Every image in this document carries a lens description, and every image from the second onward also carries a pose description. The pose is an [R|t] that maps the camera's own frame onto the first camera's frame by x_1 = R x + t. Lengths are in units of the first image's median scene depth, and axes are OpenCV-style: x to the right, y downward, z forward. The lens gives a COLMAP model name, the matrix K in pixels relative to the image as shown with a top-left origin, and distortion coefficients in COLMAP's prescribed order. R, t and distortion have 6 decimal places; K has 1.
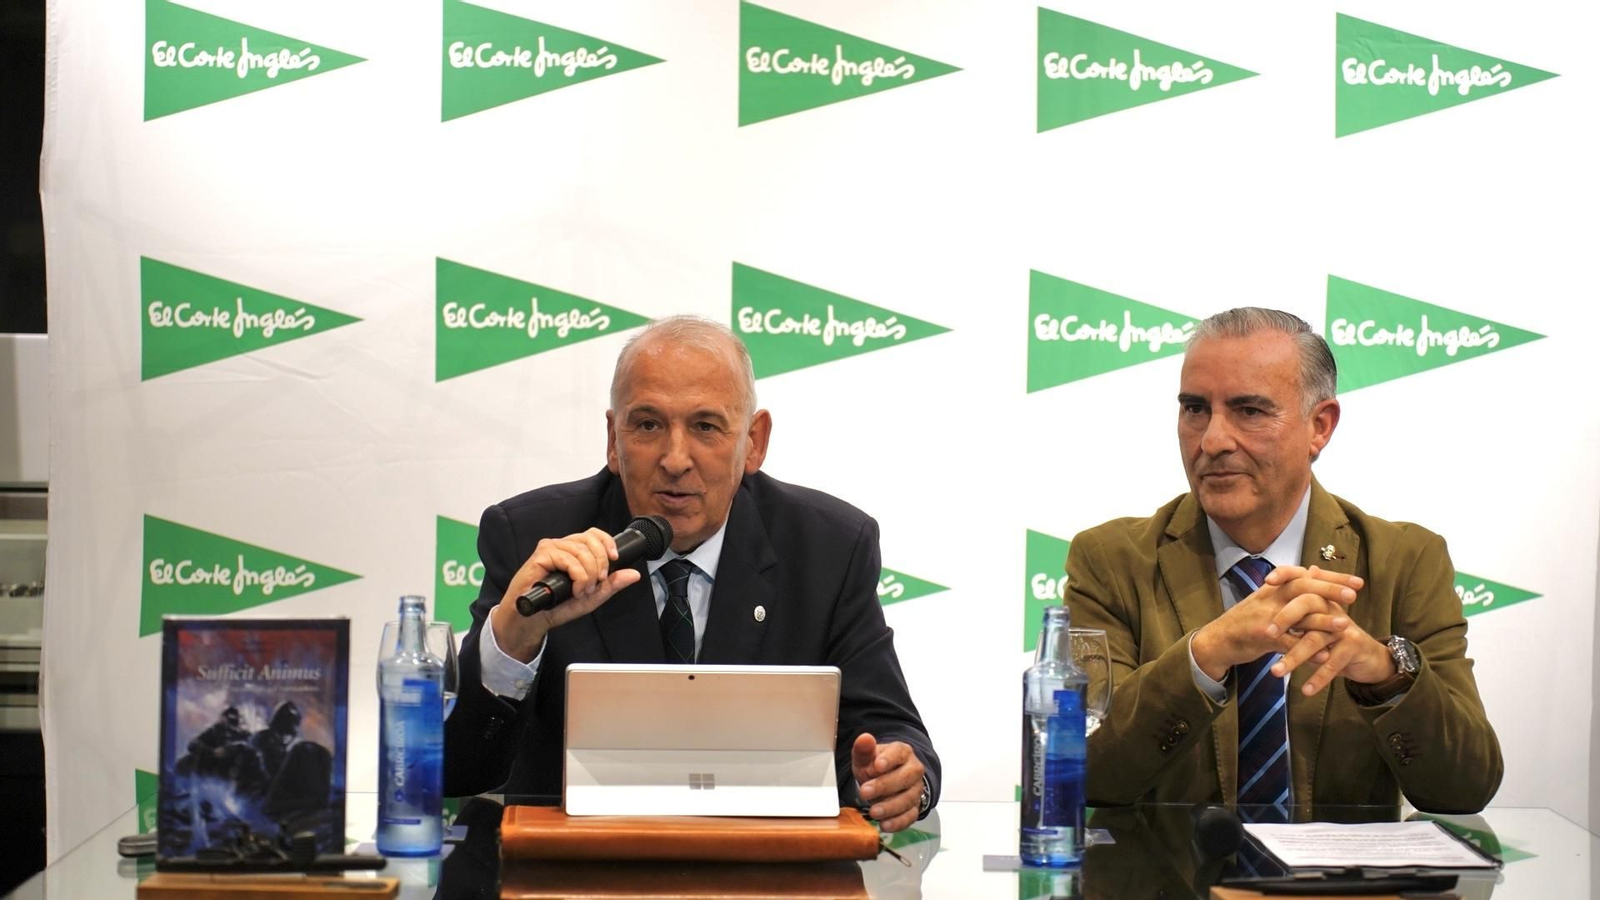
lens RADIAL K [[3436.9, 0, 800.0], [0, 3436.9, 450.0], [0, 0, 1]] dist [0.024857, -0.108955]
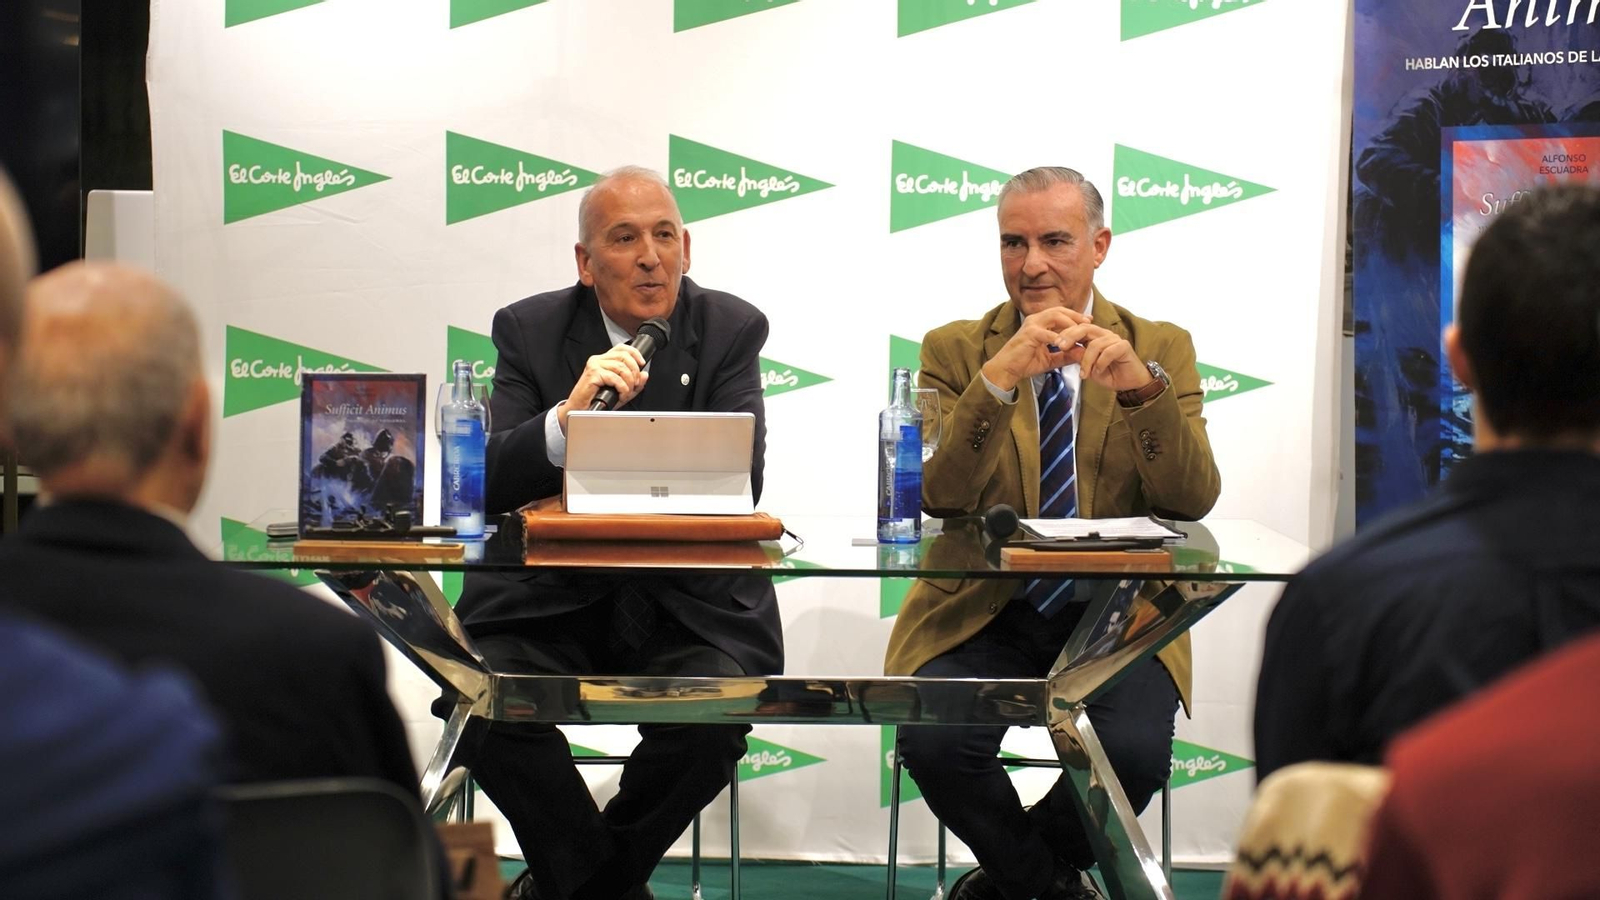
lens RADIAL K [[3436.9, 0, 800.0], [0, 3436.9, 450.0], [0, 0, 1]] dist [0.024857, -0.108955]
pose [[0.999531, -0.003216, 0.030447, -0.011591], [0.002120, 0.999352, 0.035943, 0.022859], [-0.030543, -0.035861, 0.998890, -0.389662]]
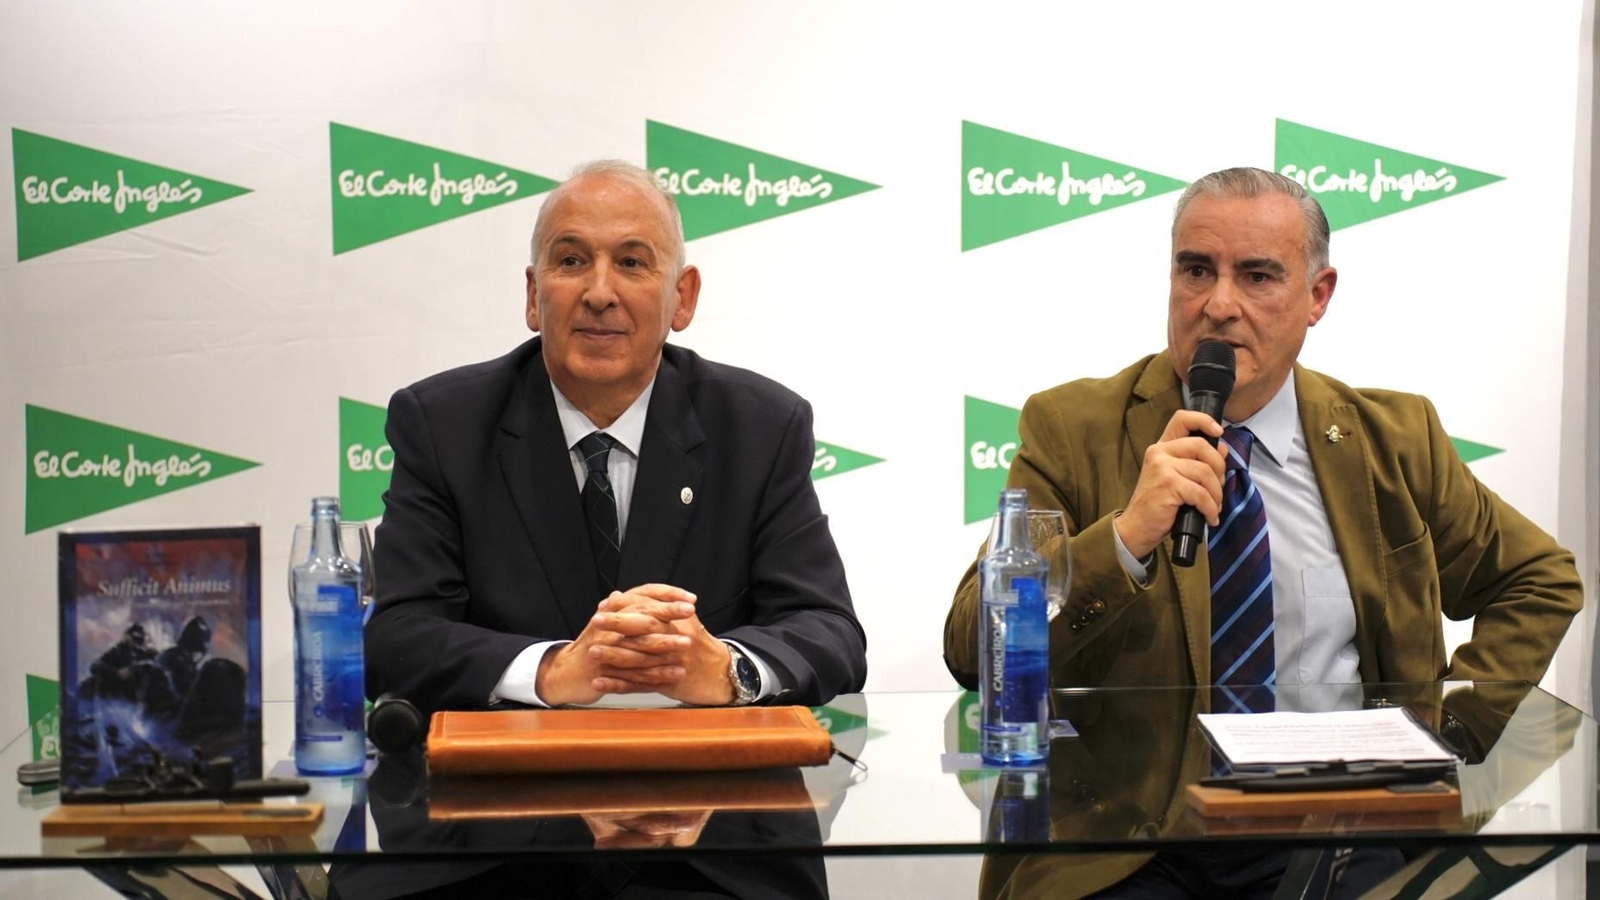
lens RADIAL K [[3557.0, 0, 823.9], [0, 3557.0, 450.9], [0, 0, 1]] dist [0.018932, 0.015699]
pose [[0.998999, -0.026742, 0.035856, -0.009718], [0.025048, 0.998586, 0.046885, -0.010018], [-0.037059, -0.045940, 0.998257, 0.025448]]
